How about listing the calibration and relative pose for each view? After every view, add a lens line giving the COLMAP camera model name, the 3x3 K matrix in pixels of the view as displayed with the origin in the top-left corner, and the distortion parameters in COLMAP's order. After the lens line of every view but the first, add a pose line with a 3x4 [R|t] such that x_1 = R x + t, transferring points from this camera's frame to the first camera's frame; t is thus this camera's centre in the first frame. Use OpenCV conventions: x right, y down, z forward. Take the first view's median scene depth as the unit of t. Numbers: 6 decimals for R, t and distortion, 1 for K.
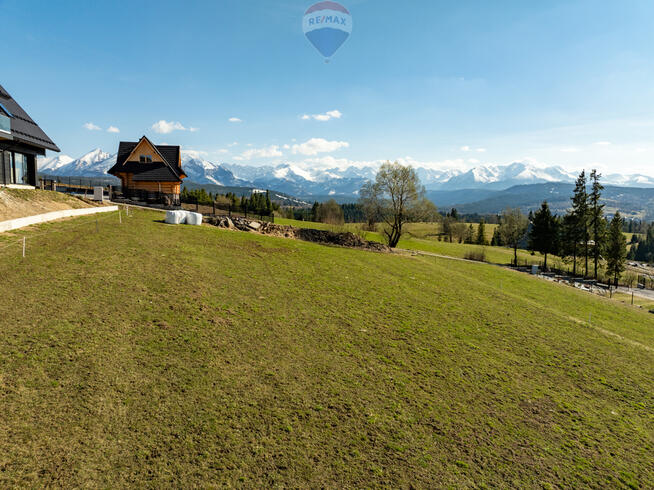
lens RADIAL K [[461.2, 0, 329.4], [0, 461.2, 244.6], [0, 0, 1]] dist [-0.034461, -0.001841]
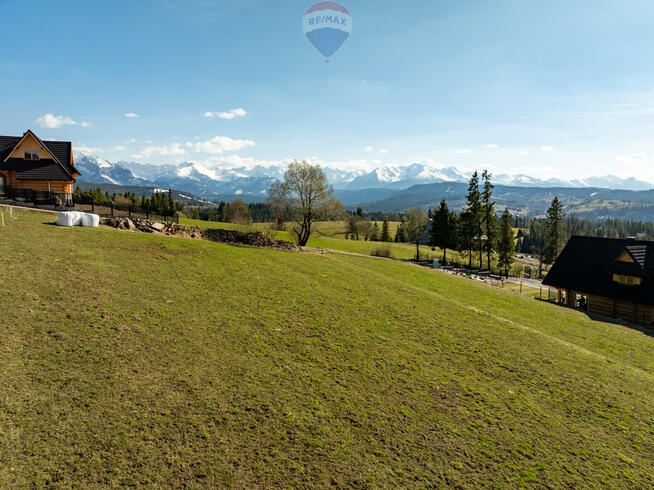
lens RADIAL K [[461.2, 0, 329.4], [0, 461.2, 244.6], [0, 0, 1]] dist [-0.034461, -0.001841]
pose [[0.980200, -0.023209, 0.196645, -0.002491], [0.022955, 0.999730, 0.003572, 0.000577], [-0.196675, 0.001013, 0.980468, 0.001089]]
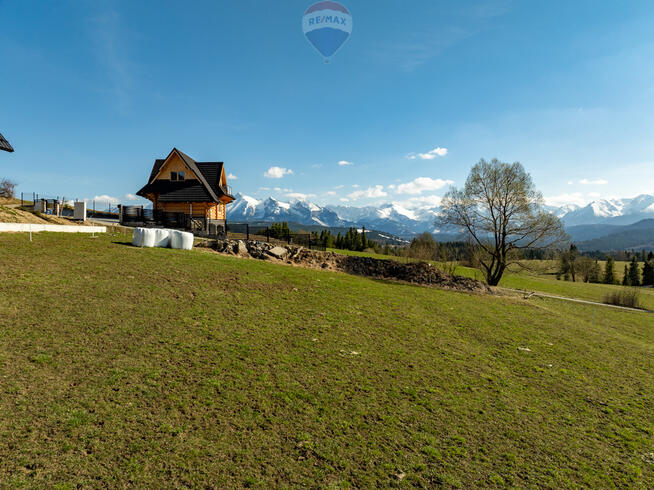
lens RADIAL K [[461.2, 0, 329.4], [0, 461.2, 244.6], [0, 0, 1]] dist [-0.034461, -0.001841]
pose [[0.975090, -0.012091, -0.221479, 0.053202], [-0.006942, 0.996360, -0.084960, 0.004877], [0.221701, 0.084381, 0.971457, 0.290081]]
